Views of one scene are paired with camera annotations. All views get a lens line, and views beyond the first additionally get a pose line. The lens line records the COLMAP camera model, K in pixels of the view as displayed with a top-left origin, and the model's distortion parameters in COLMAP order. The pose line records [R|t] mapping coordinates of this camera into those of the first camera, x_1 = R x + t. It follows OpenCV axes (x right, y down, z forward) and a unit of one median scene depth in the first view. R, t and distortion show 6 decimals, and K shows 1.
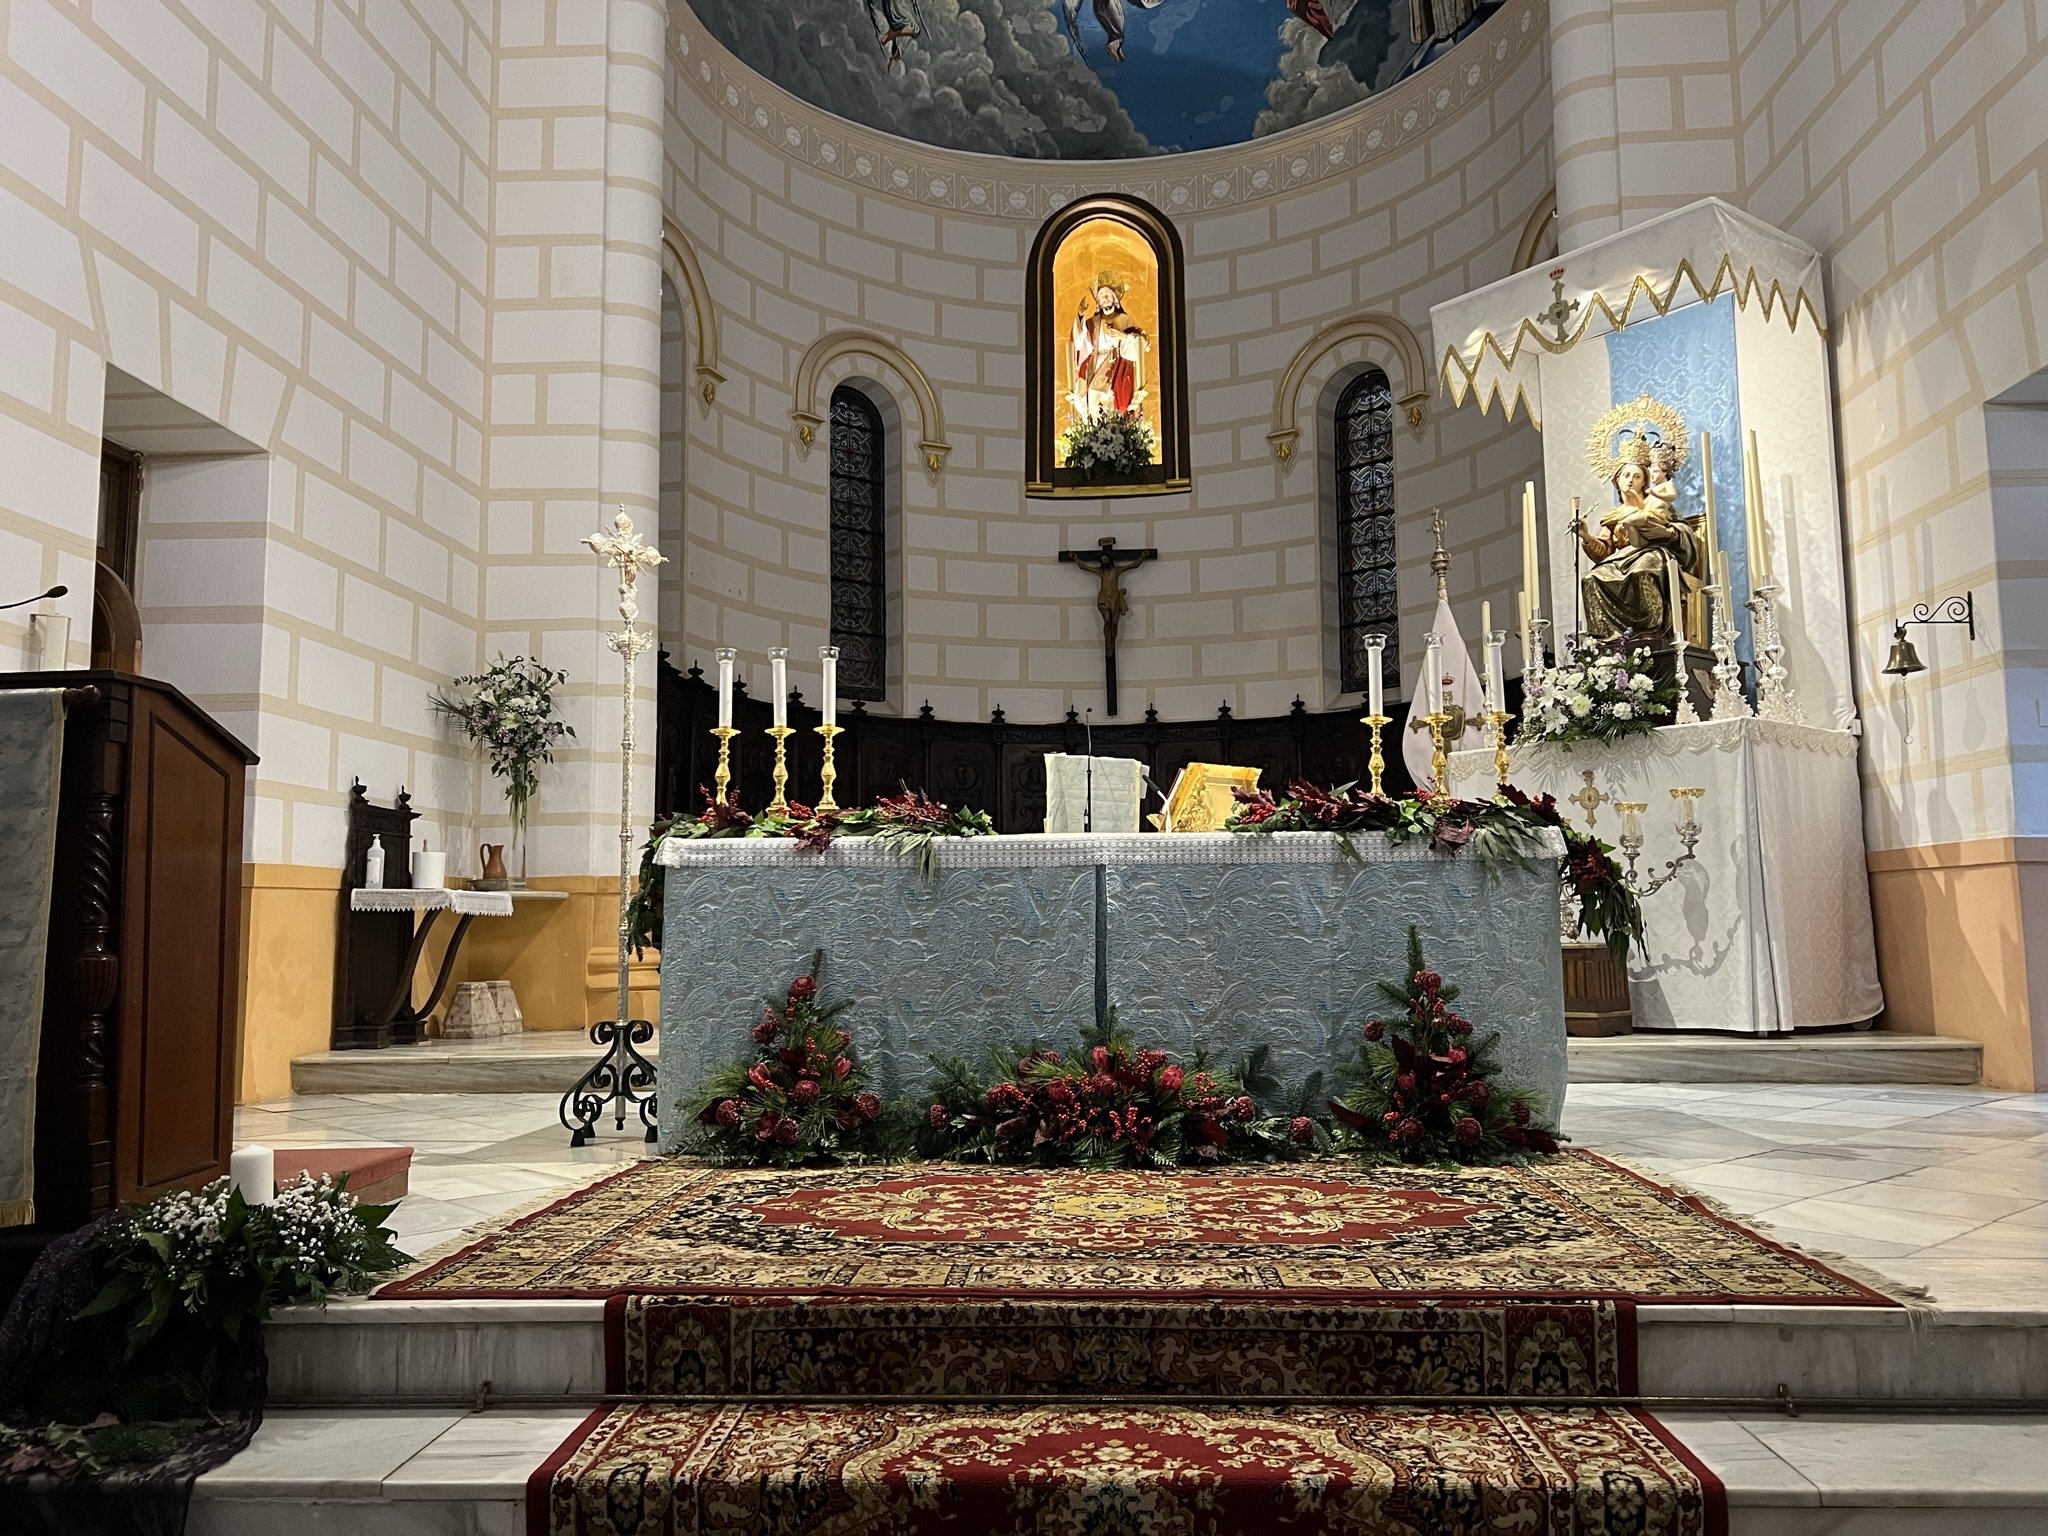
lens RADIAL K [[1493.9, 0, 1024.0], [0, 1493.9, 768.0], [0, 0, 1]] dist [0.016589, -0.002531]
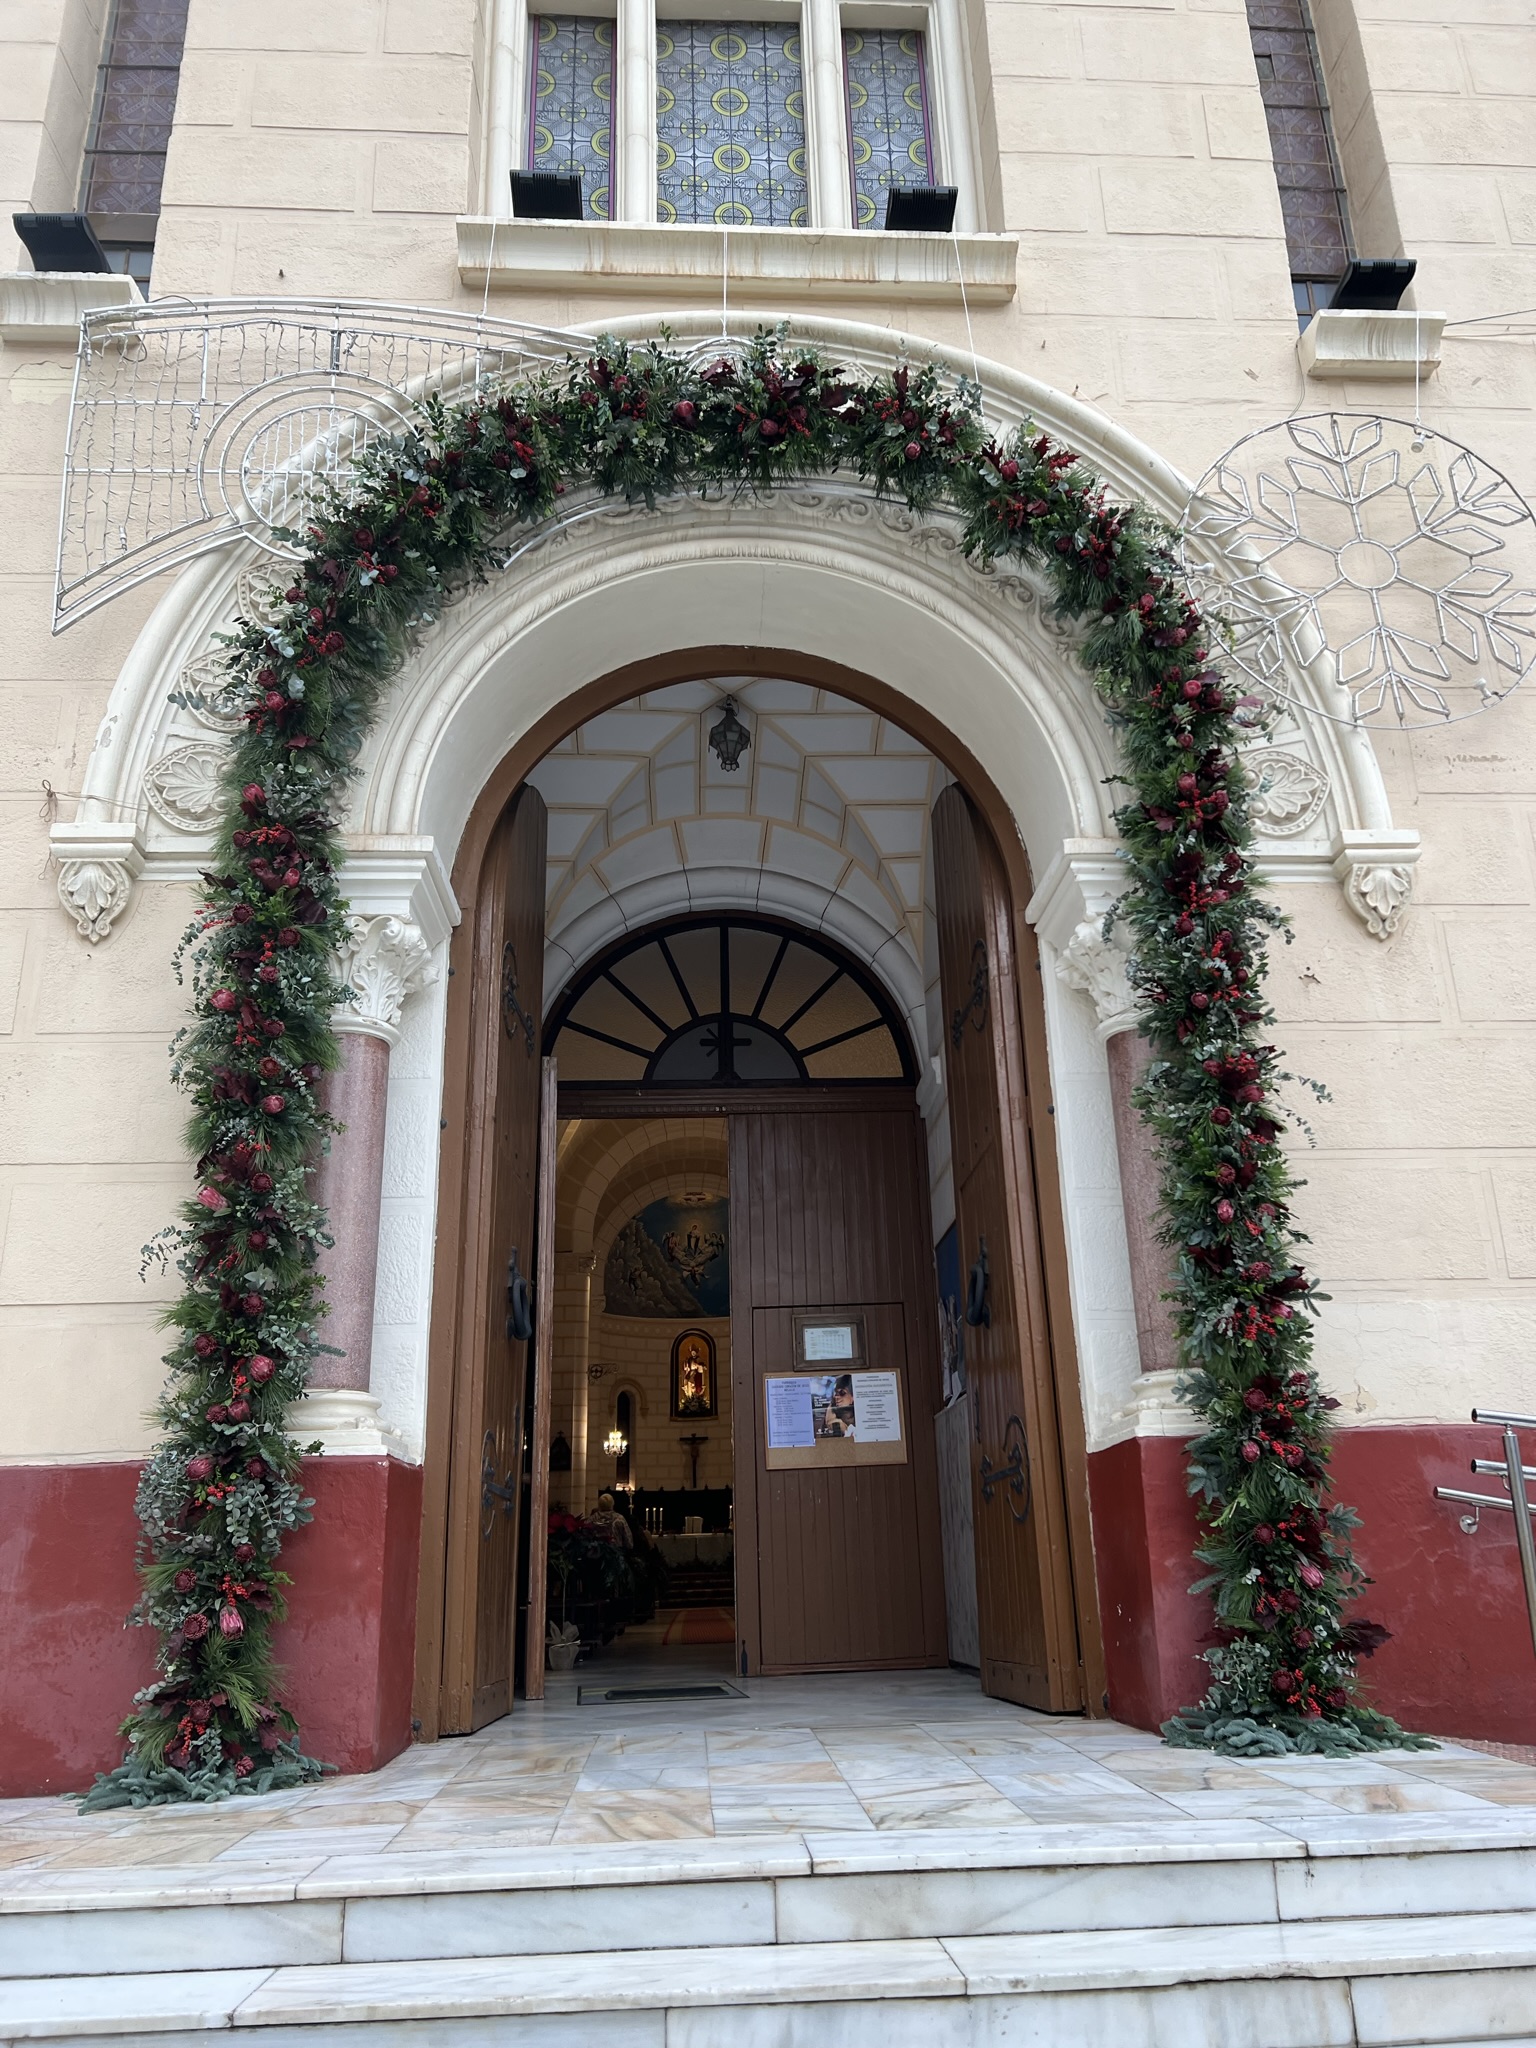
lens RADIAL K [[1493.9, 0, 768.0], [0, 1493.9, 1024.0], [0, 0, 1]] dist [0.016589, -0.002531]
pose [[0.994327, 0.023937, 0.103642, -0.171123], [0.001104, 0.971977, -0.235073, -0.289927], [-0.106365, 0.233854, 0.966436, -2.861642]]
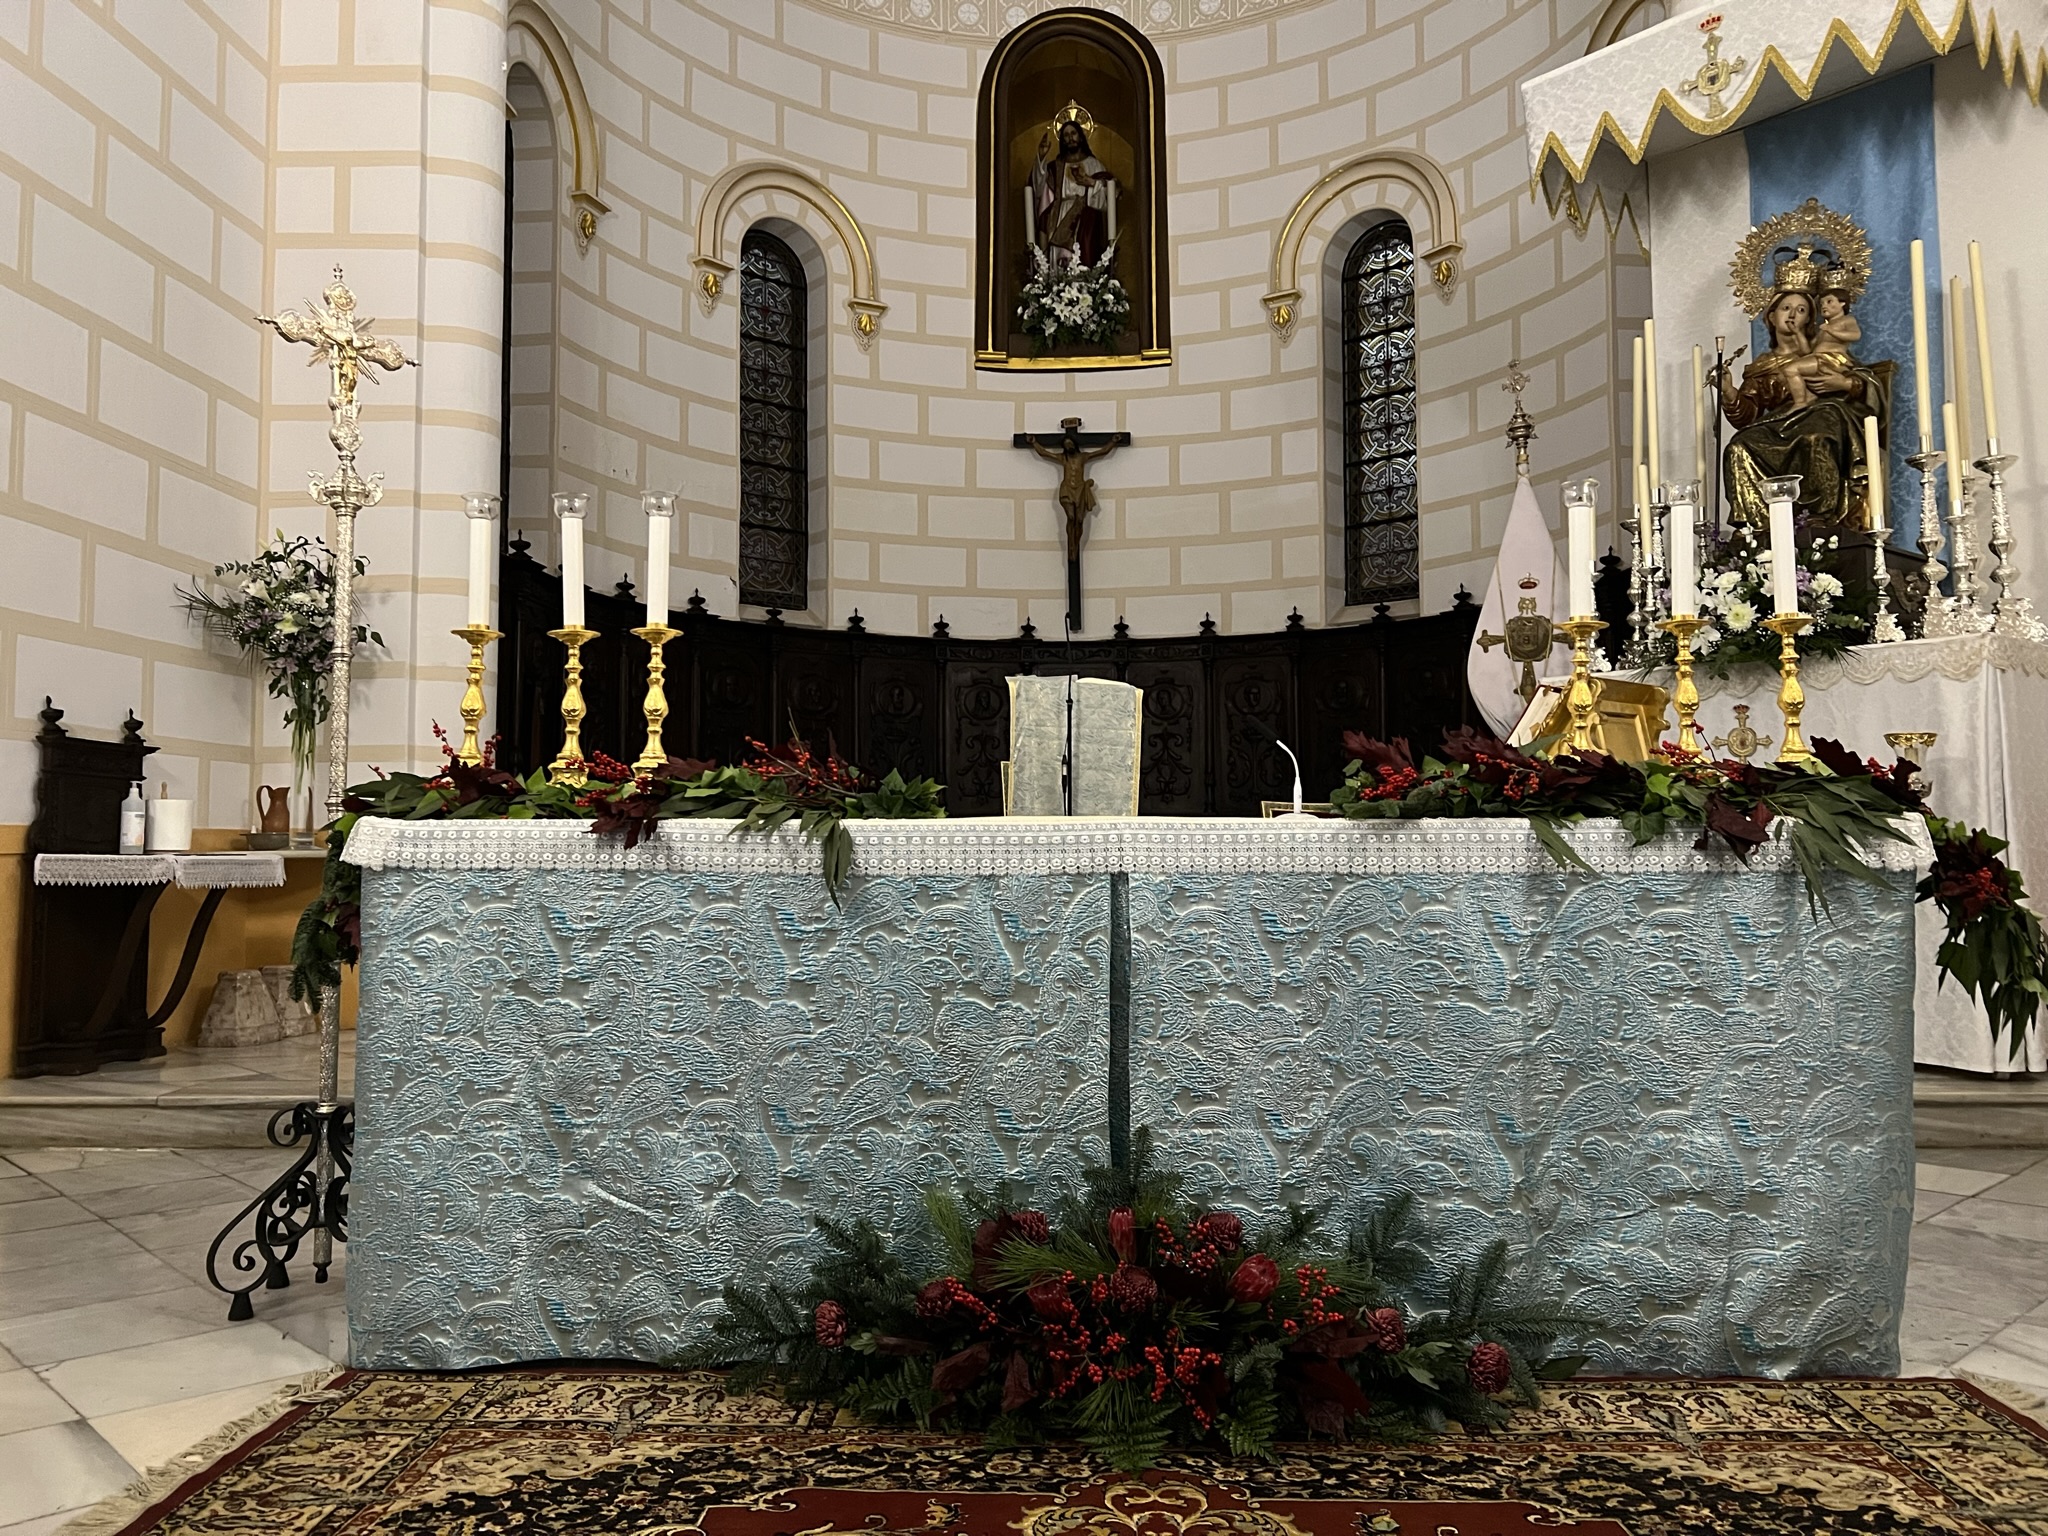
lens RADIAL K [[1493.9, 0, 1024.0], [0, 1493.9, 768.0], [0, 0, 1]] dist [0.016589, -0.002531]
pose [[0.999213, 0.007469, 0.038968, -0.002862], [-0.009566, 0.998501, 0.053900, -0.002134], [-0.038507, -0.054230, 0.997786, 0.157316]]
